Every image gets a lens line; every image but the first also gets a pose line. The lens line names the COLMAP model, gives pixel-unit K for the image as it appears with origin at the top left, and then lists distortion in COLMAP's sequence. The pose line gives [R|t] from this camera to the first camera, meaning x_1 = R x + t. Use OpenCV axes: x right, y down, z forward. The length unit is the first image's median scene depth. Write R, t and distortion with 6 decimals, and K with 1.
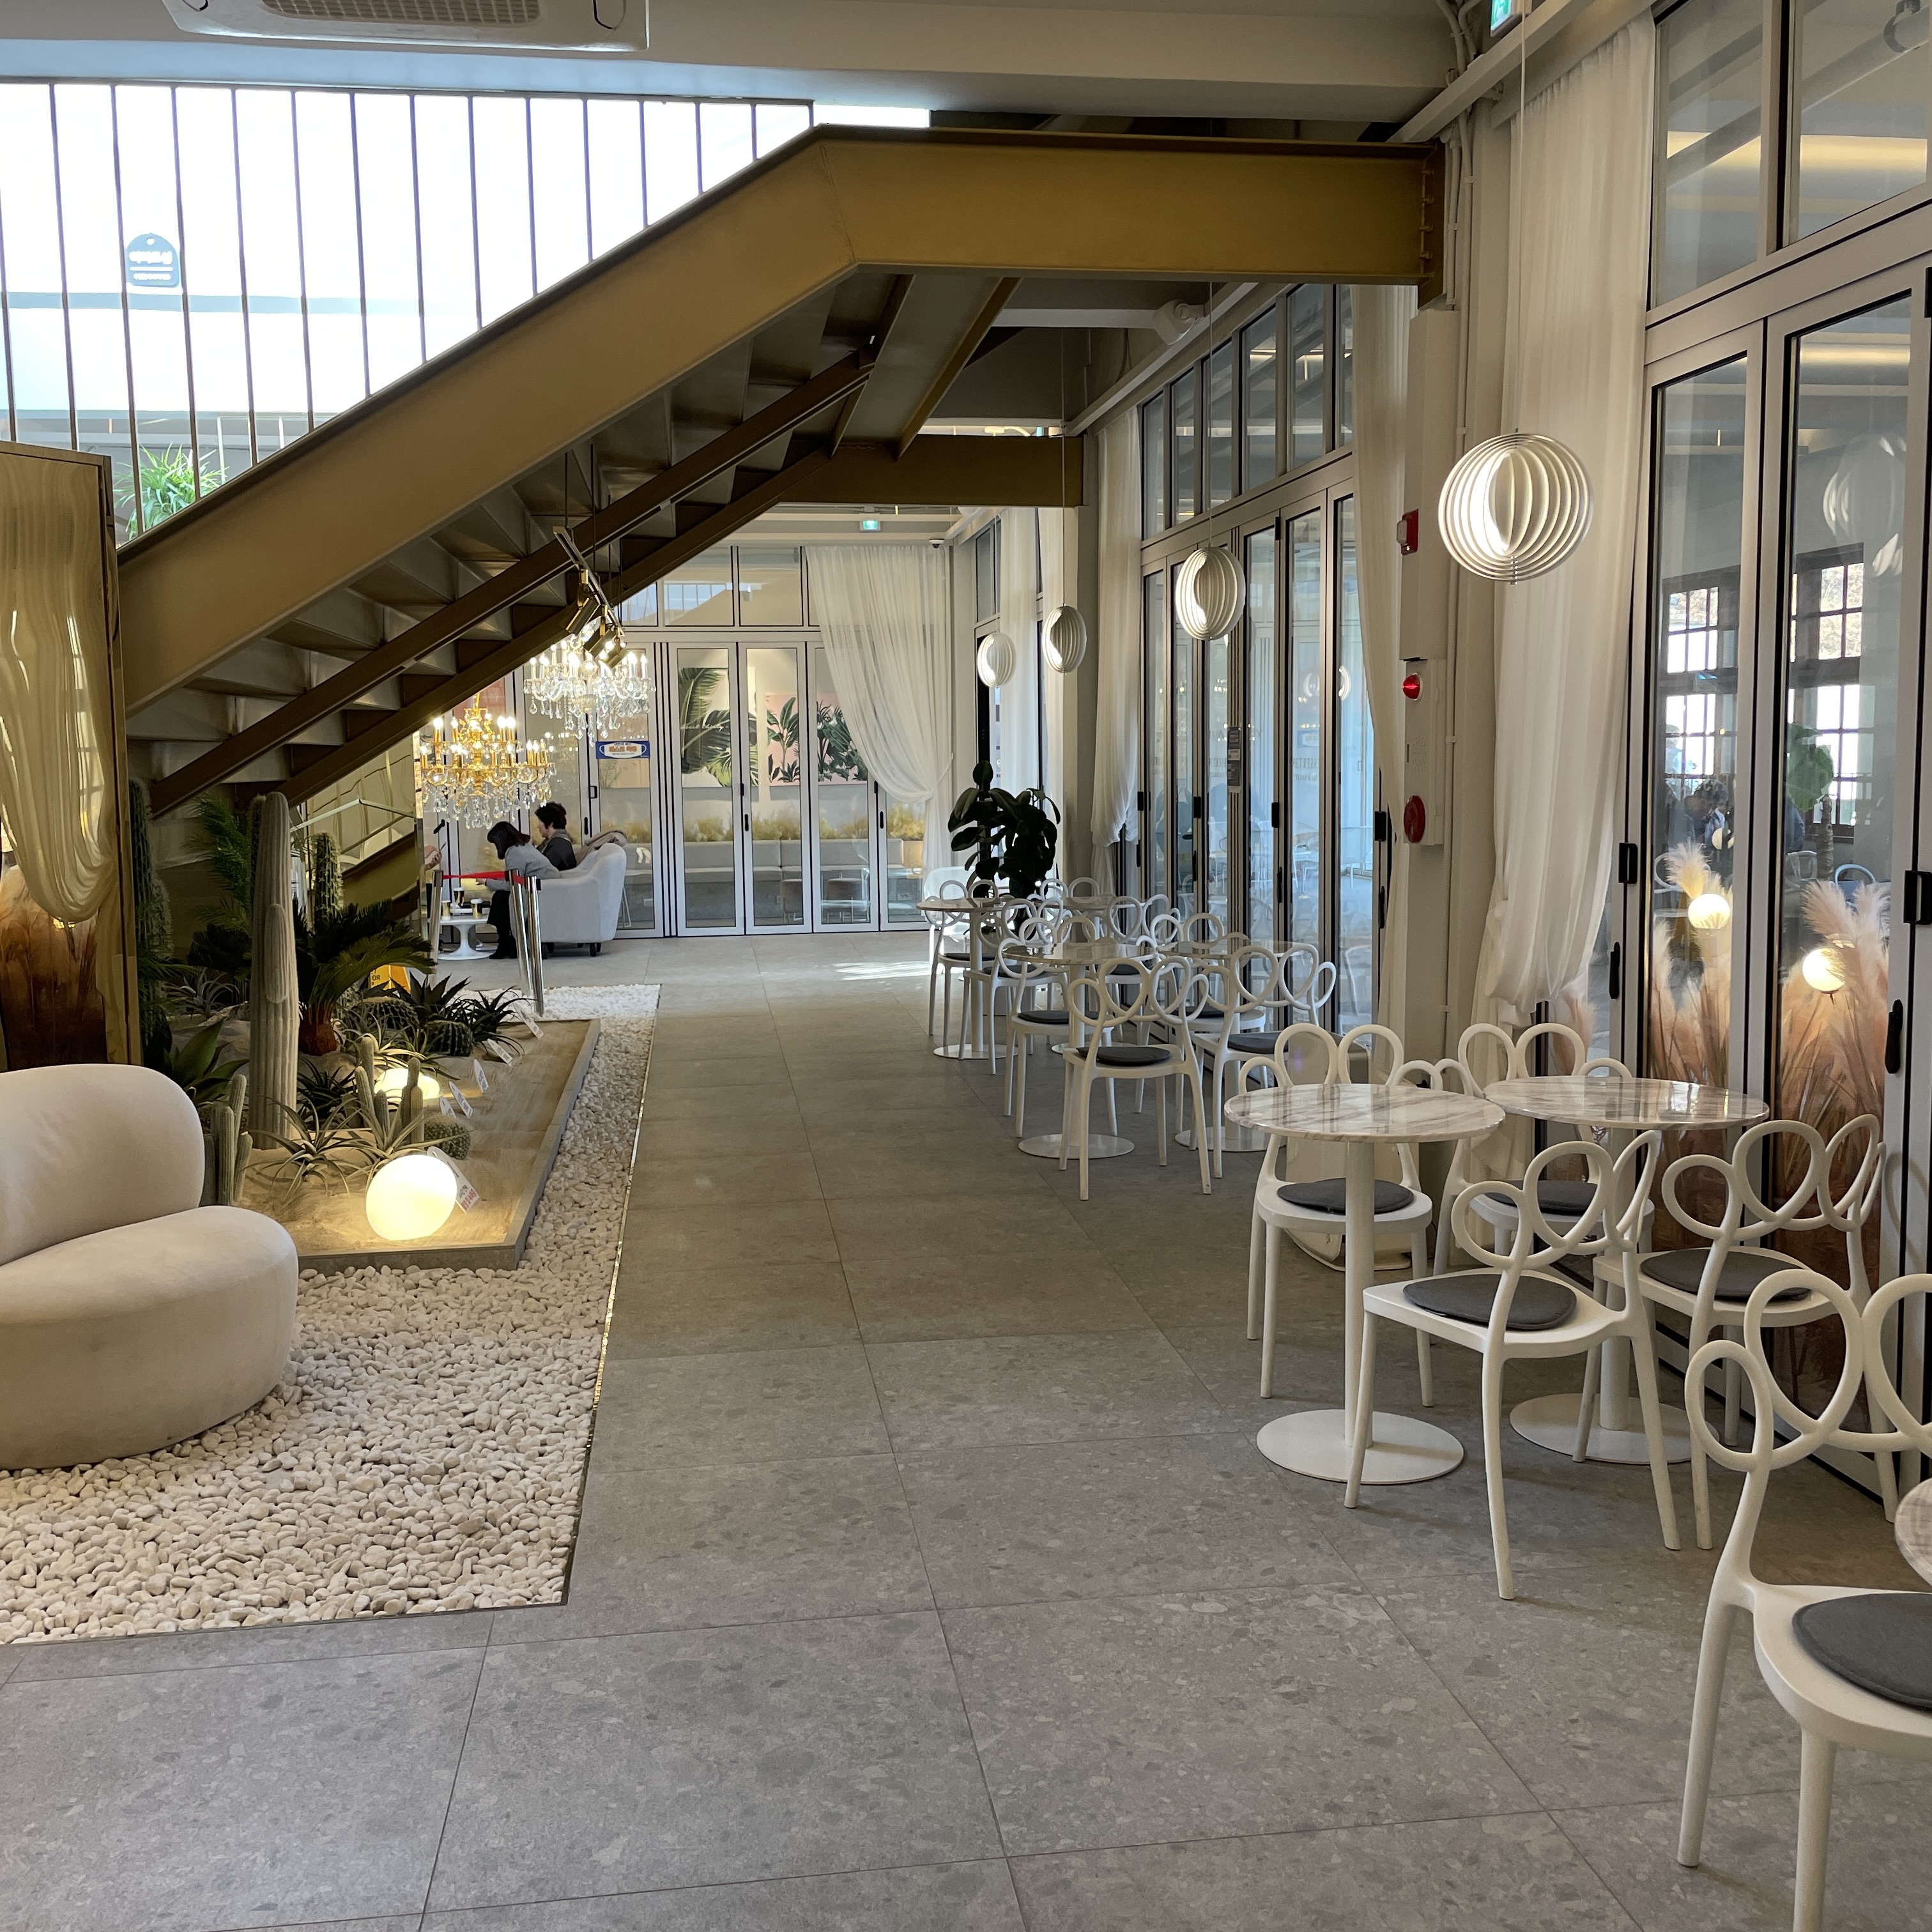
lens RADIAL K [[1930.2, 0, 970.7], [0, 1930.2, 916.8], [0, 0, 1]] dist [0.027730, 0.000000]
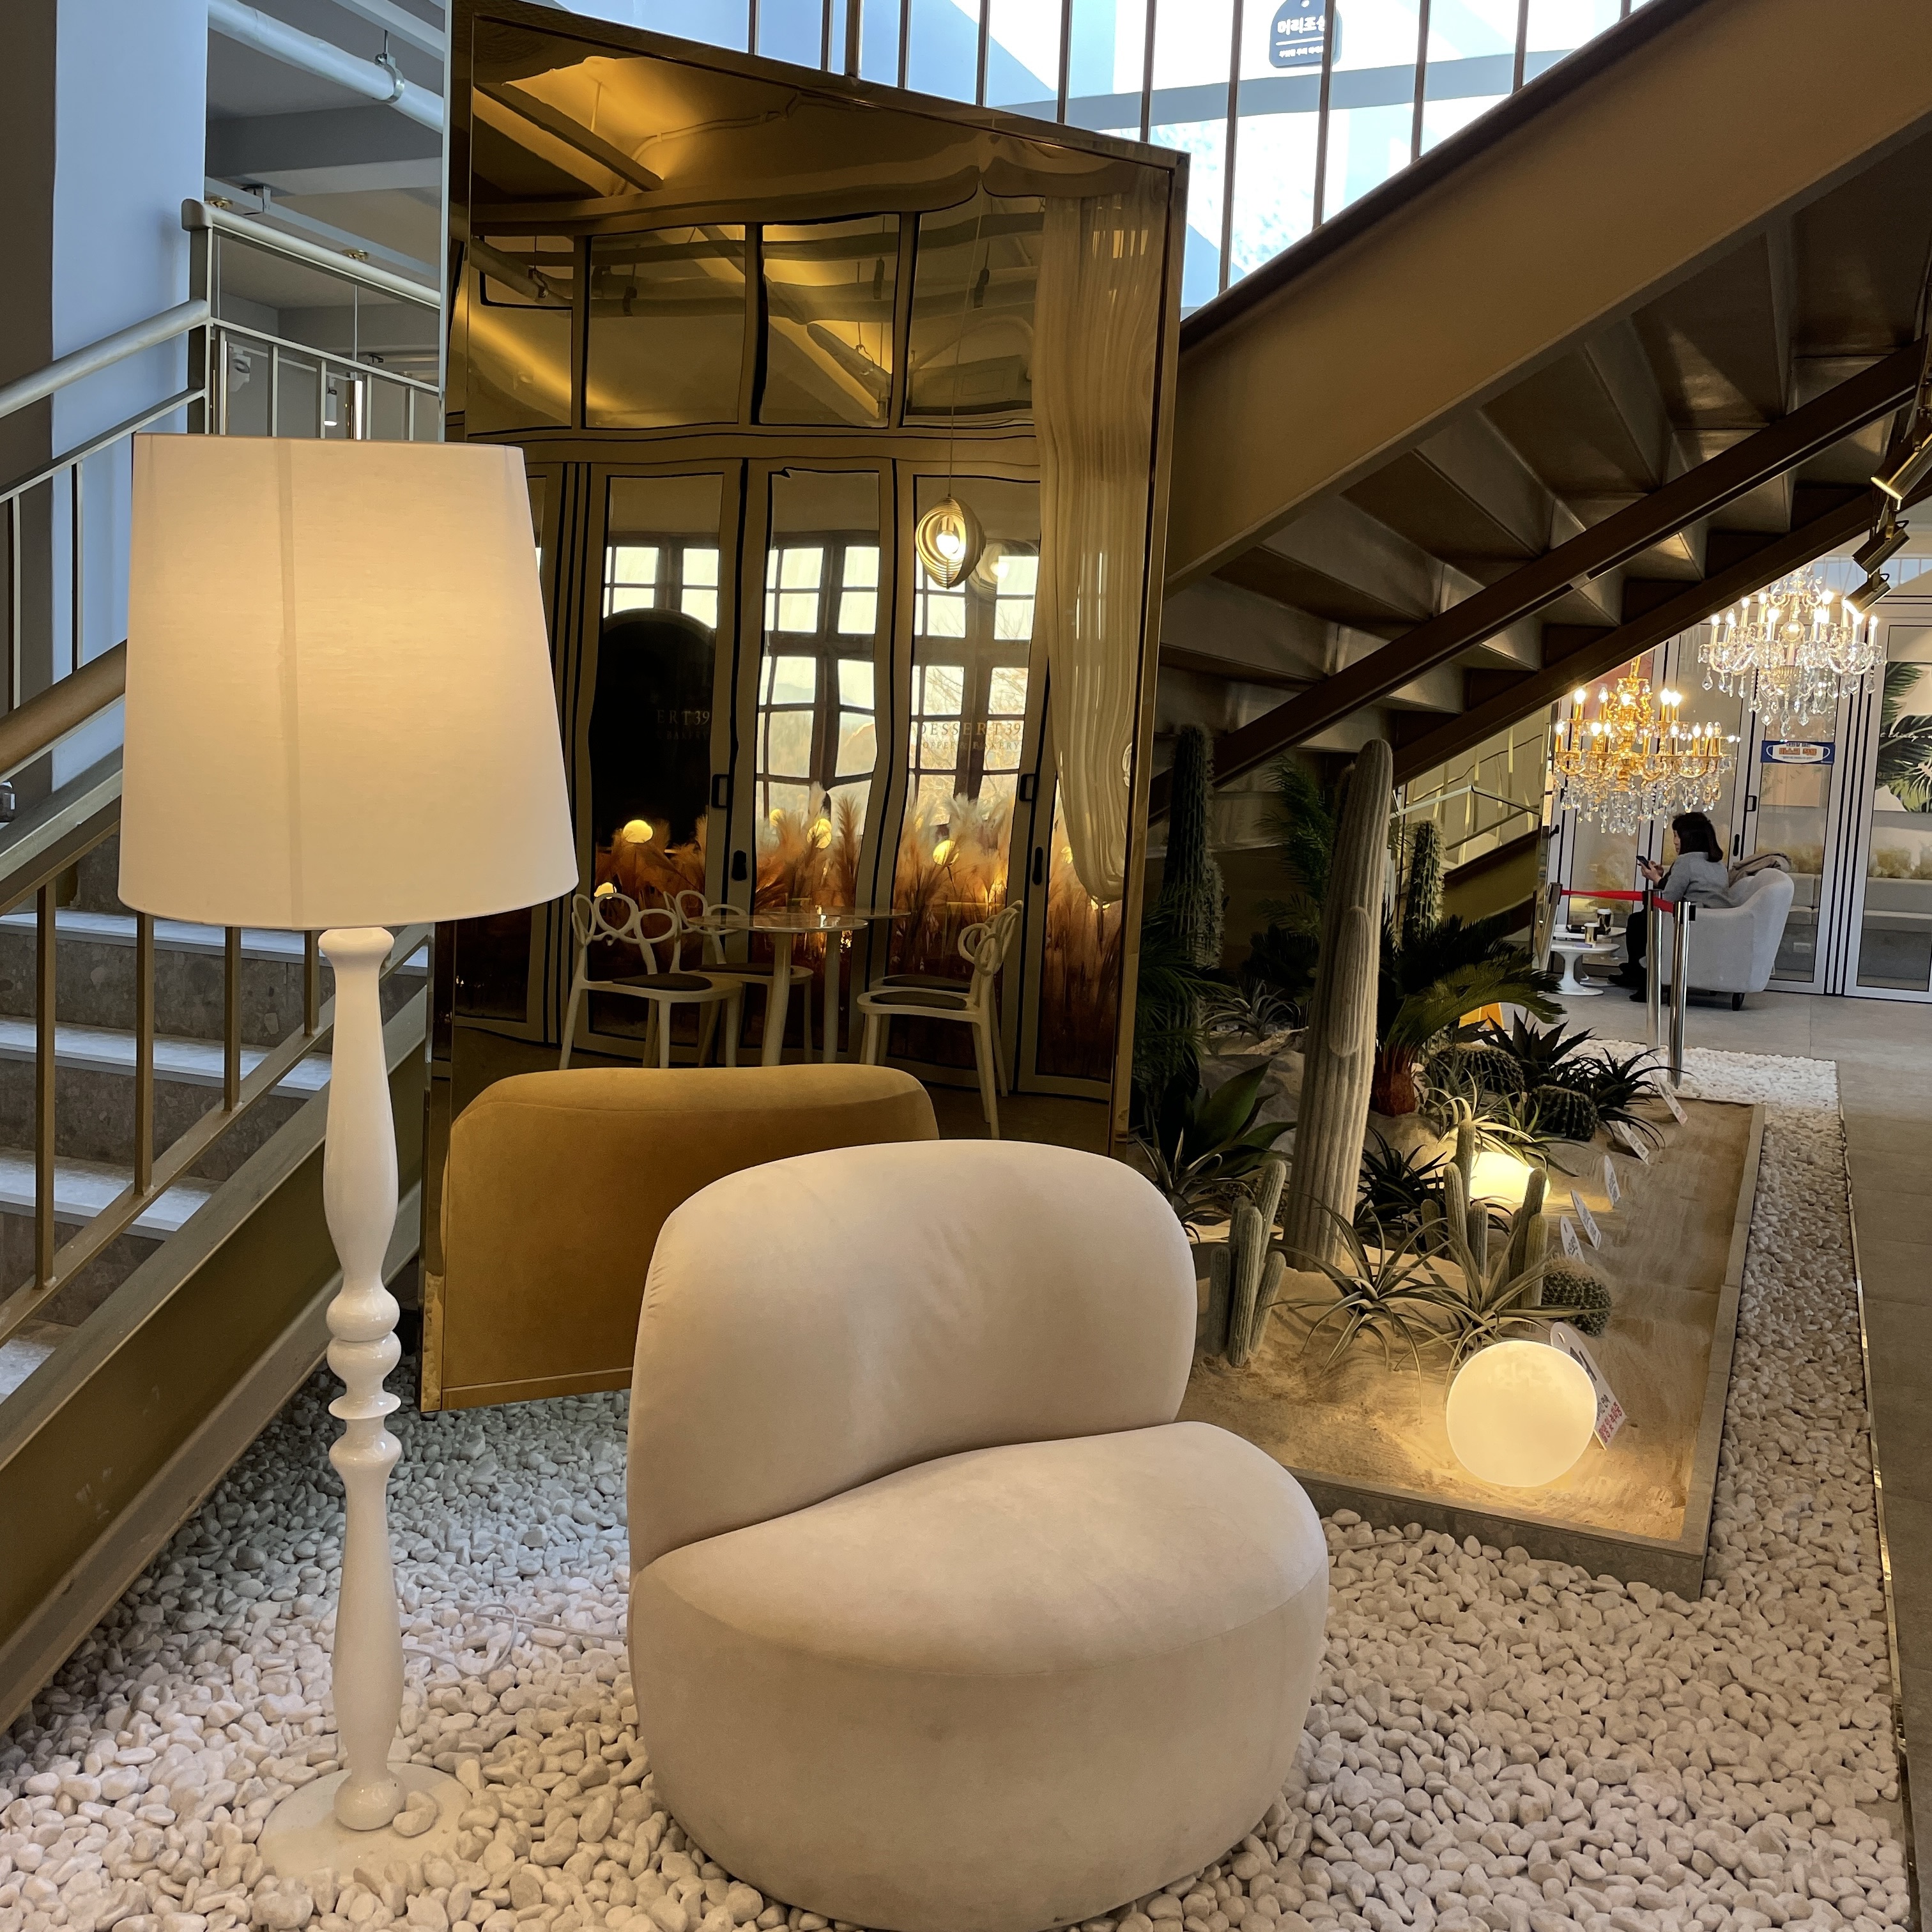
lens RADIAL K [[1930.2, 0, 959.7], [0, 1930.2, 955.1], [0, 0, 1]] dist [0.027730, 0.000000]
pose [[0.849966, 0.107698, -0.515712, -0.107045], [-0.101580, 0.994016, 0.040165, -0.002604], [0.516952, 0.018247, 0.855820, 0.294690]]
